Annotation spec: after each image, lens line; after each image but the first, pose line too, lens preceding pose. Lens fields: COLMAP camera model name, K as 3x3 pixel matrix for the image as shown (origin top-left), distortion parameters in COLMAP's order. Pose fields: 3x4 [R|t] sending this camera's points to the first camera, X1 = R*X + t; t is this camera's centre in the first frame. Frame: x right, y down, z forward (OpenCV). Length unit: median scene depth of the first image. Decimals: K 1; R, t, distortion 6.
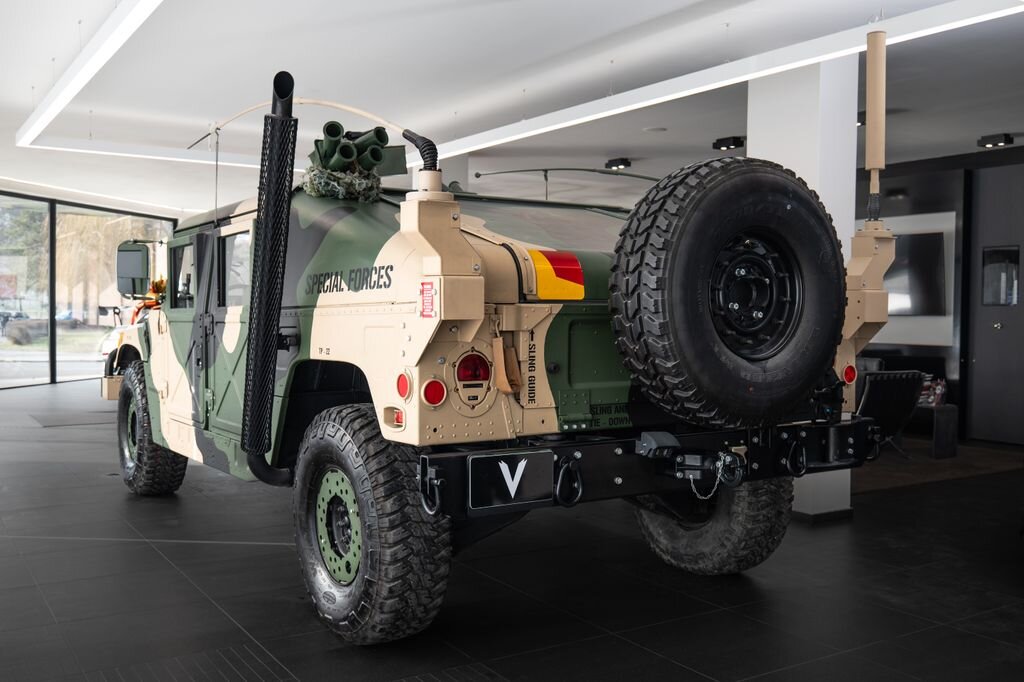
lens RADIAL K [[988.5, 0, 512.0], [0, 988.5, 341.0], [0, 0, 1]] dist [-0.003594, 0.001969]
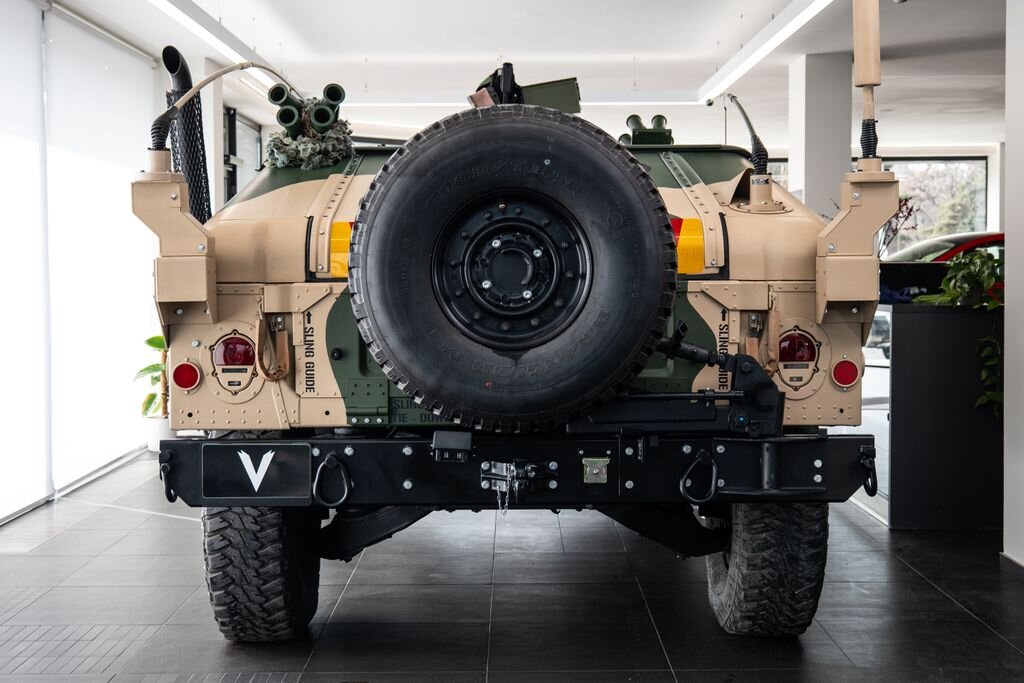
lens RADIAL K [[1372.1, 0, 512.0], [0, 1372.1, 341.5], [0, 0, 1]] dist [0.033932, 0.020032]
pose [[0.843494, 0.017424, -0.536856, 0.861185], [-0.006280, 0.999725, 0.022580, -0.013388], [0.537102, -0.015675, 0.843372, 0.032135]]
